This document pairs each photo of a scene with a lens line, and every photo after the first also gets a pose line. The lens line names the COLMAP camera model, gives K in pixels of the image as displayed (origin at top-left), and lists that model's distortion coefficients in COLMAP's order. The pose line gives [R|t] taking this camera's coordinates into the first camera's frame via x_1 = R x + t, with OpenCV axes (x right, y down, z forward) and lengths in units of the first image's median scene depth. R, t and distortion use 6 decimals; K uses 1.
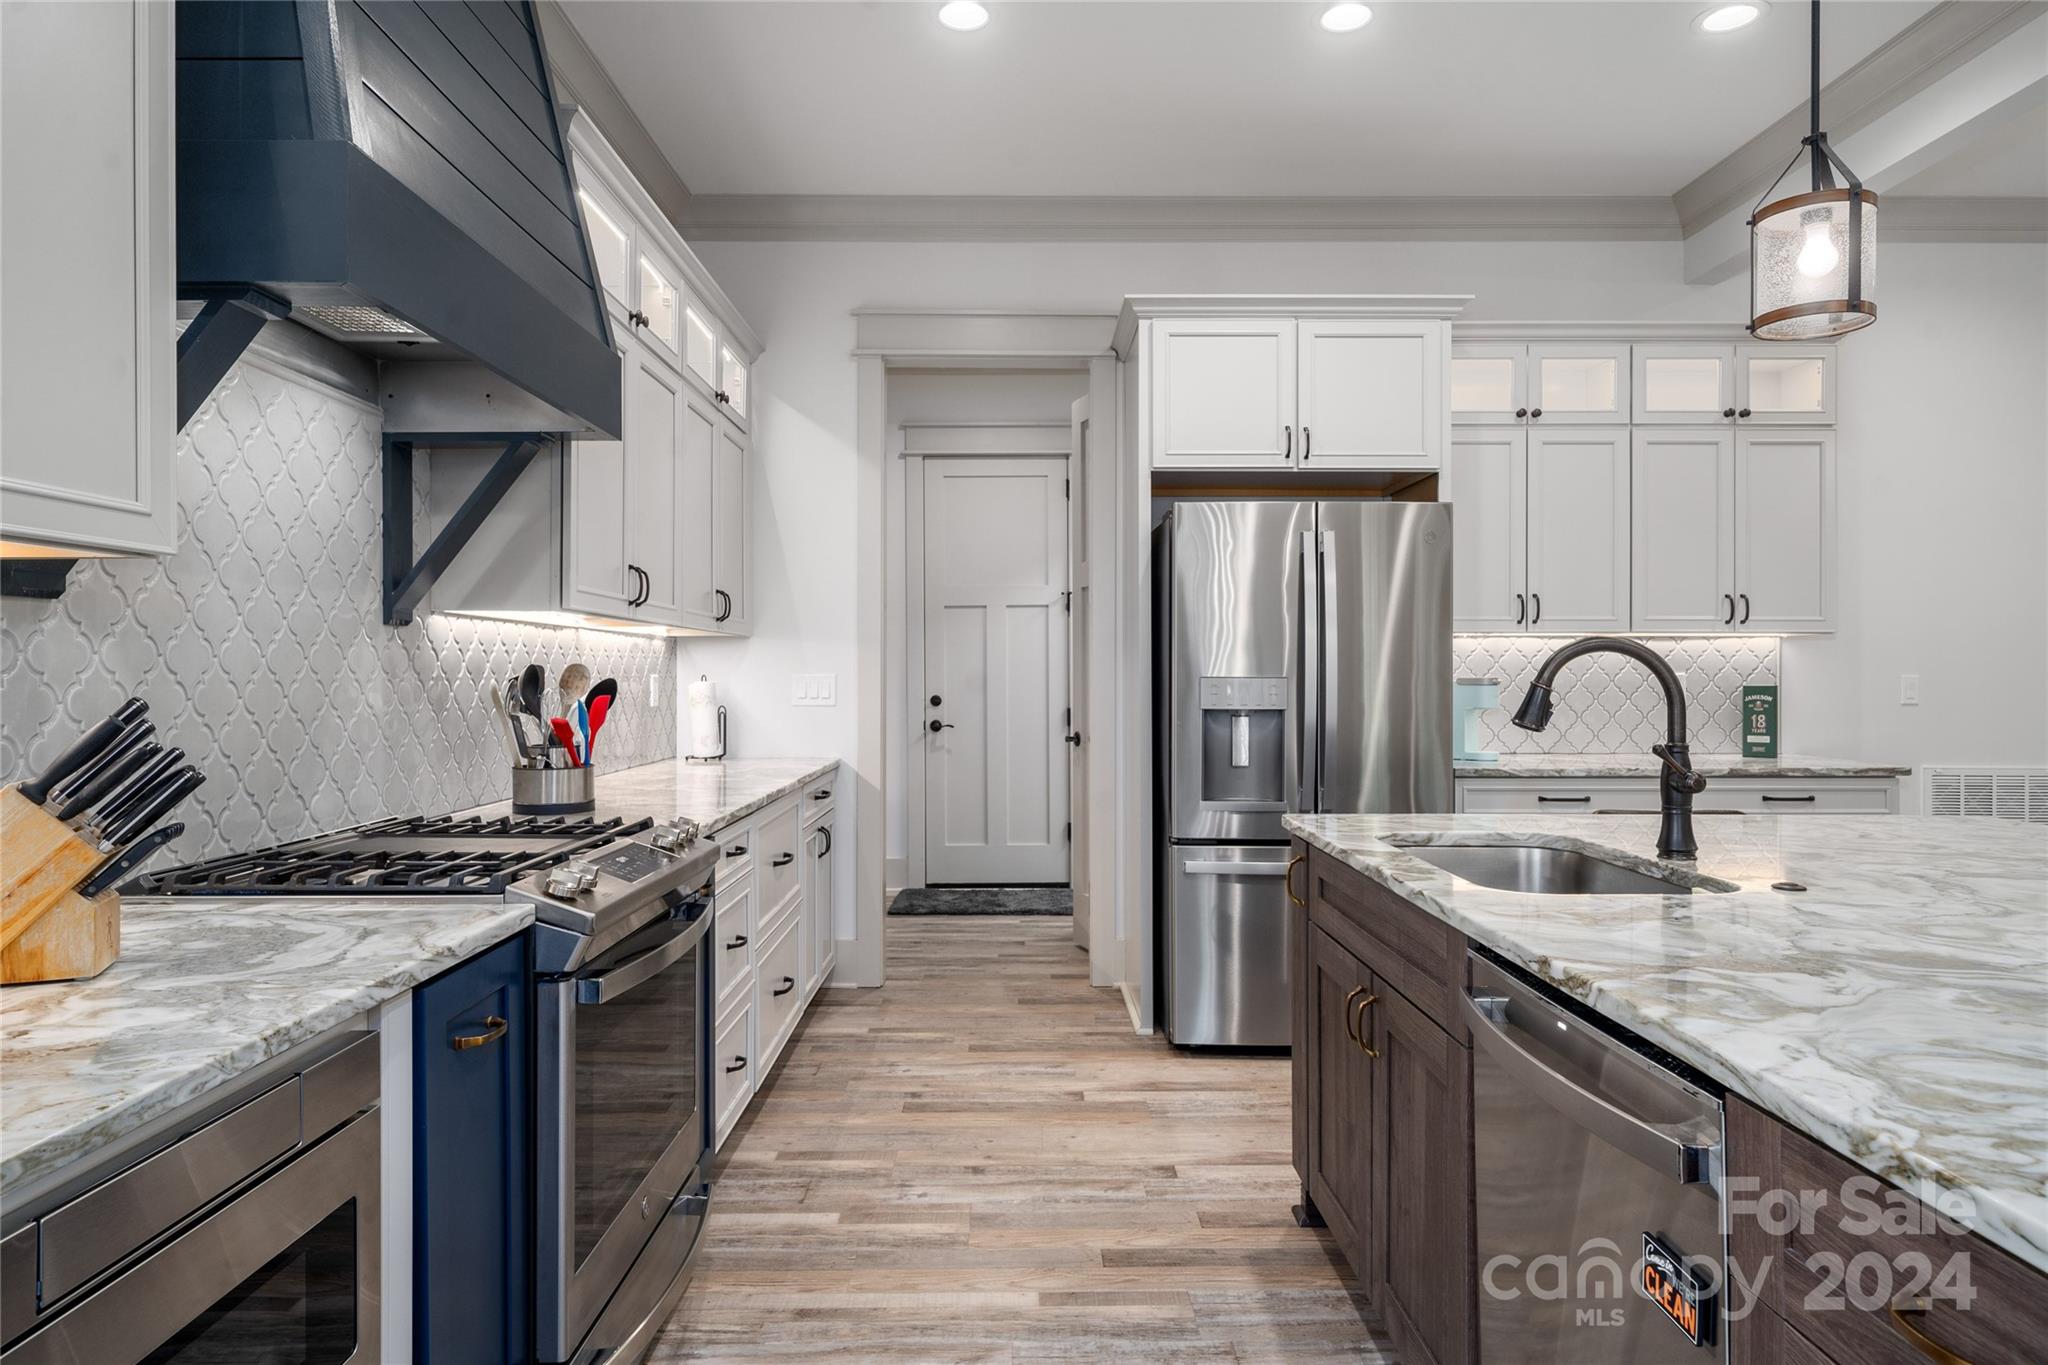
lens RADIAL K [[1215.3, 0, 1022.5], [0, 1215.3, 666.2], [0, 0, 1]] dist [0.001143, 0.002066]
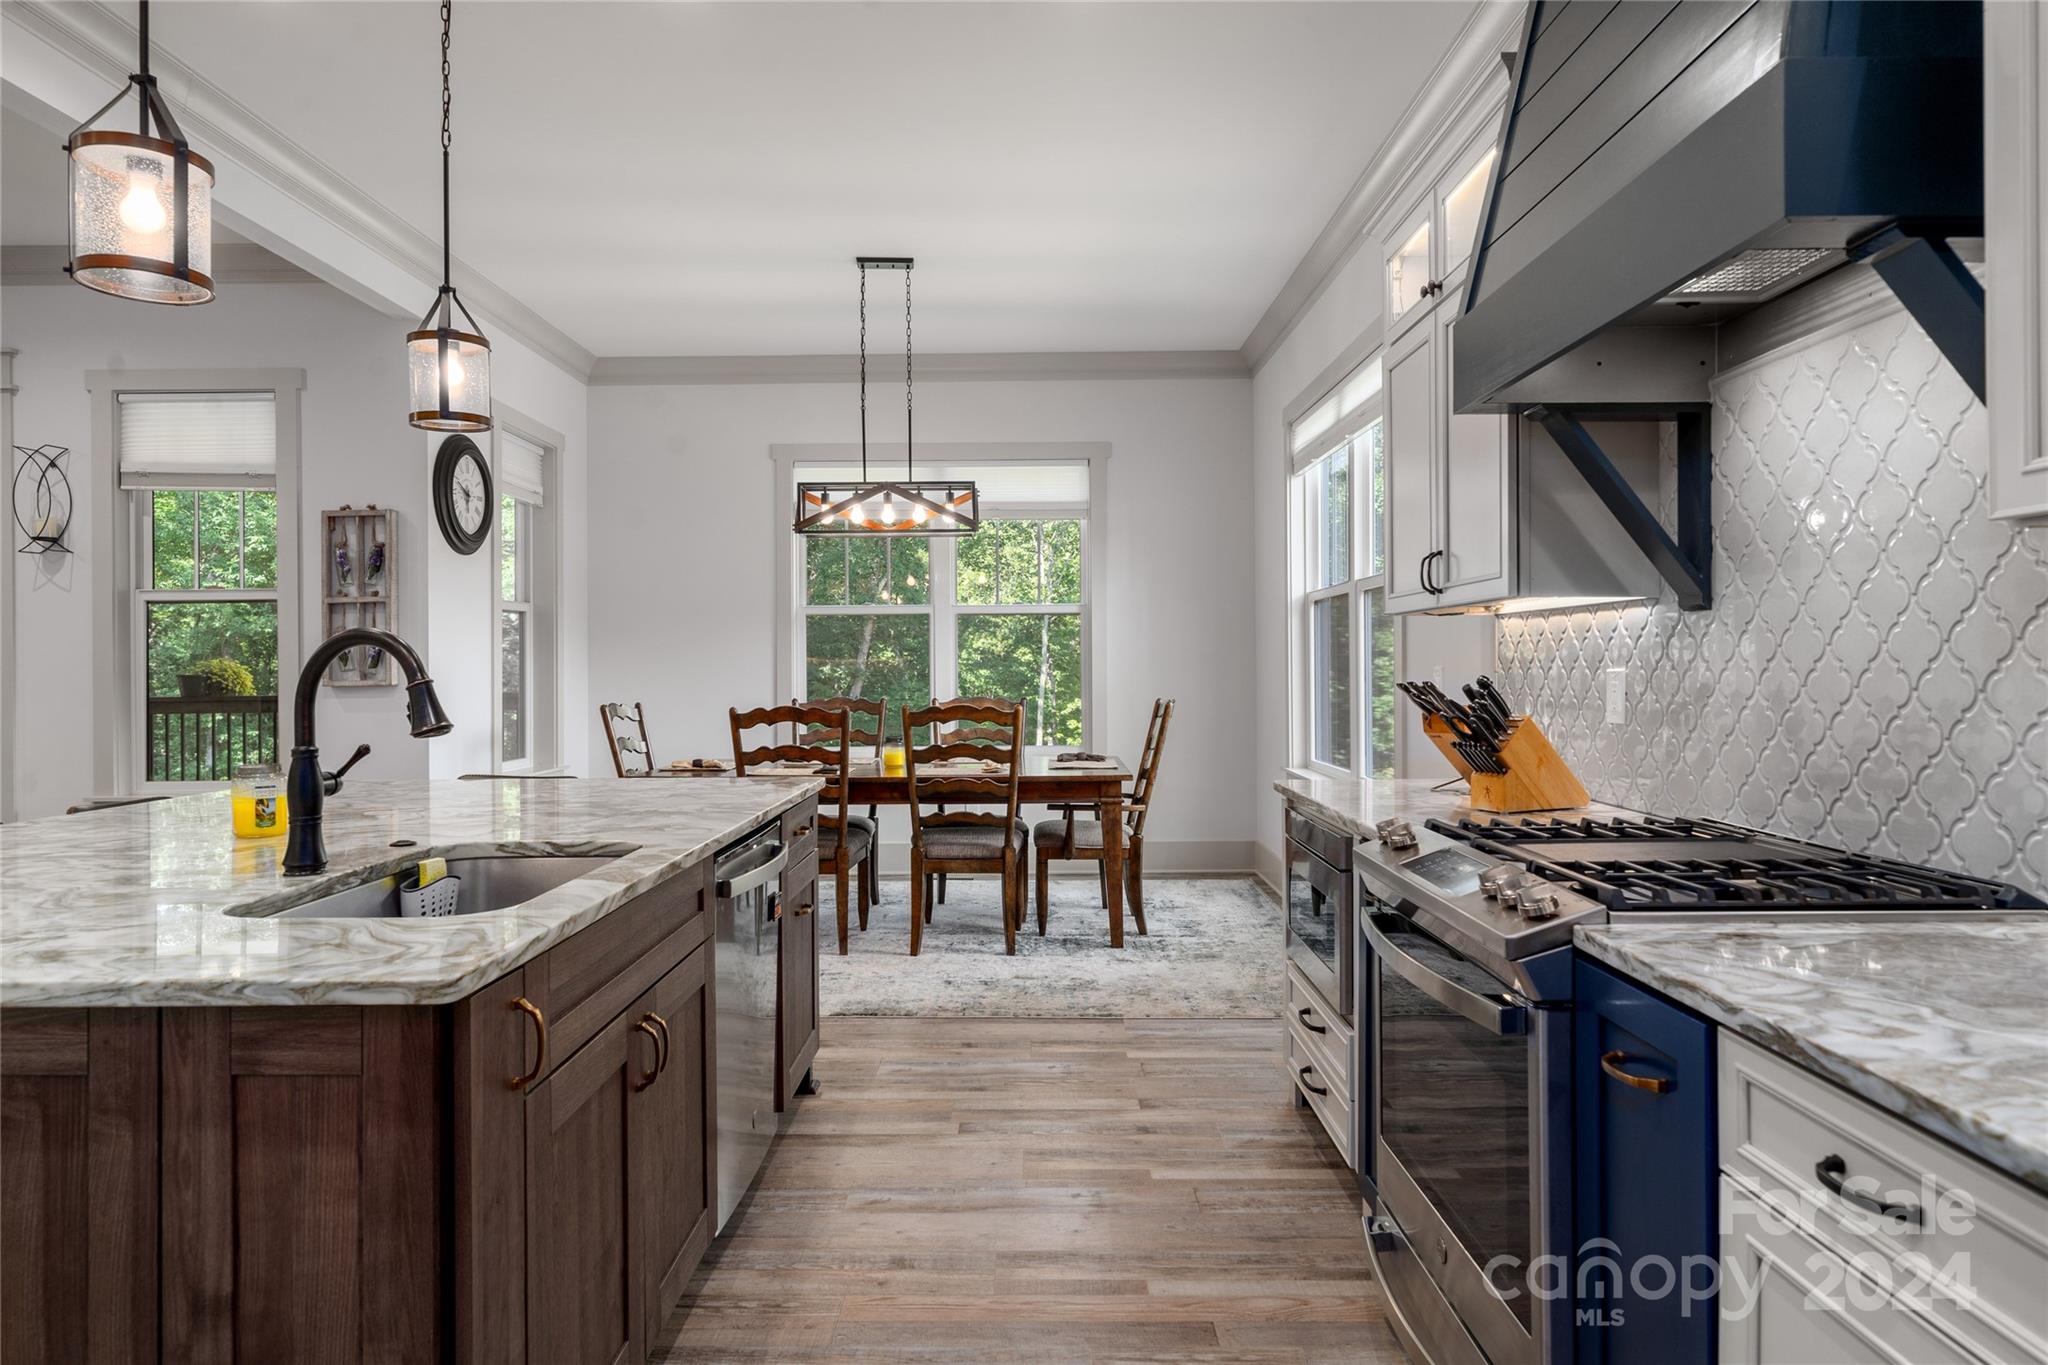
lens RADIAL K [[1215.3, 0, 1018.8], [0, 1215.3, 671.2], [0, 0, 1]] dist [0.001143, 0.002066]
pose [[-0.999833, 0.007928, 0.016489, -0.008727], [0.007906, 0.999968, -0.001373, 0.005532], [-0.016499, -0.001242, -0.999863, 0.998440]]
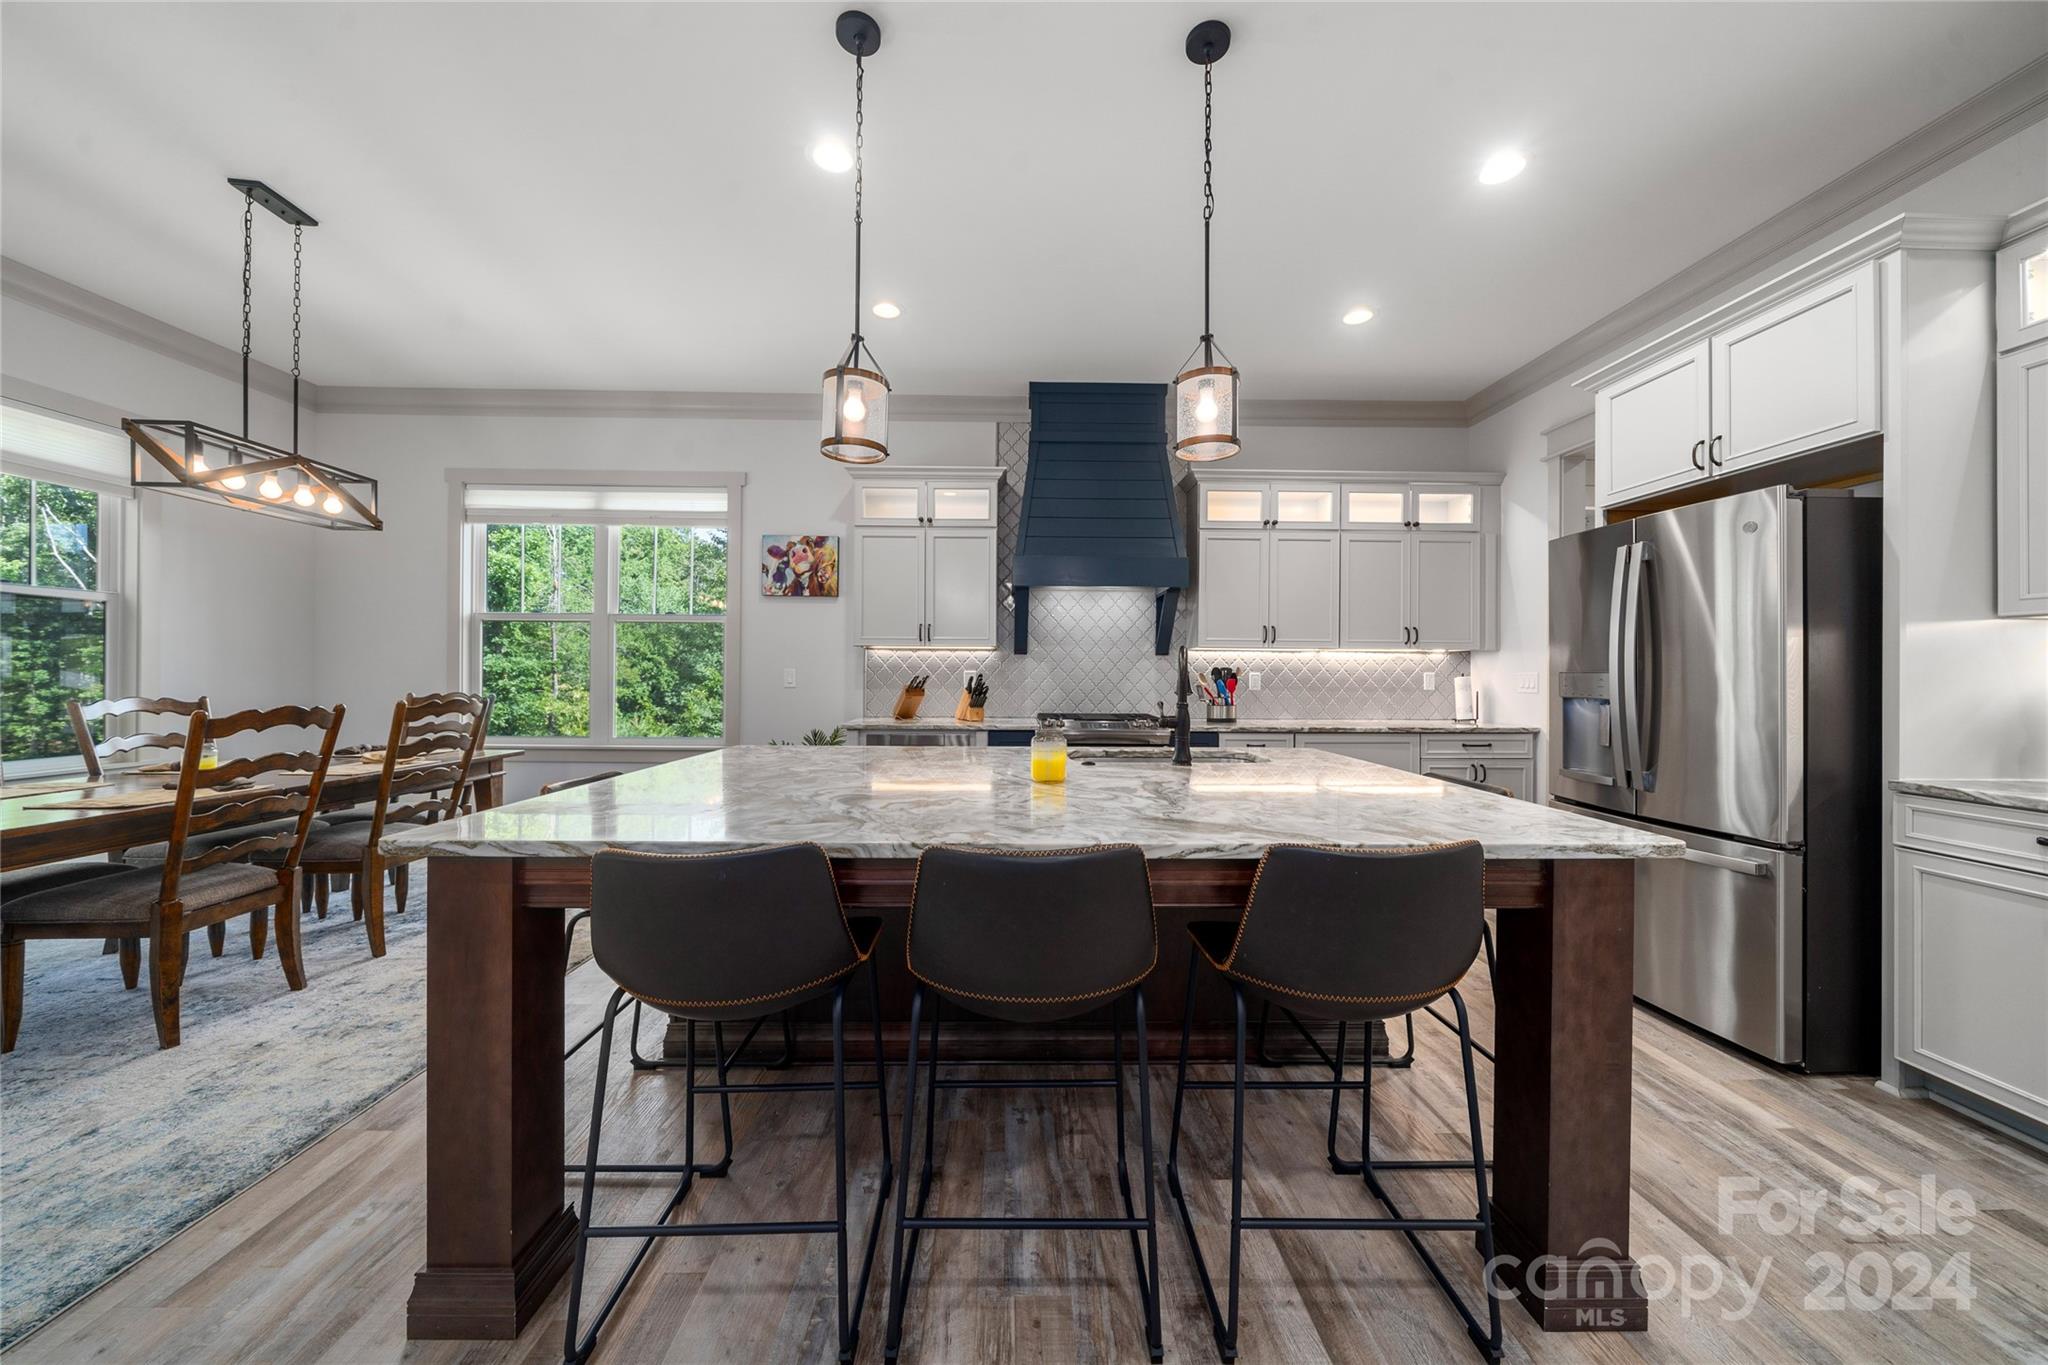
lens RADIAL K [[703.3, 0, 1022.6], [0, 703.3, 672.8], [0, 0, 1]] dist [-0.005731, -0.000127]
pose [[0.008974, -0.001560, -0.999959, 0.837205], [0.000709, 0.999999, -0.001554, 0.009757], [0.999959, -0.000695, 0.008975, 0.390810]]
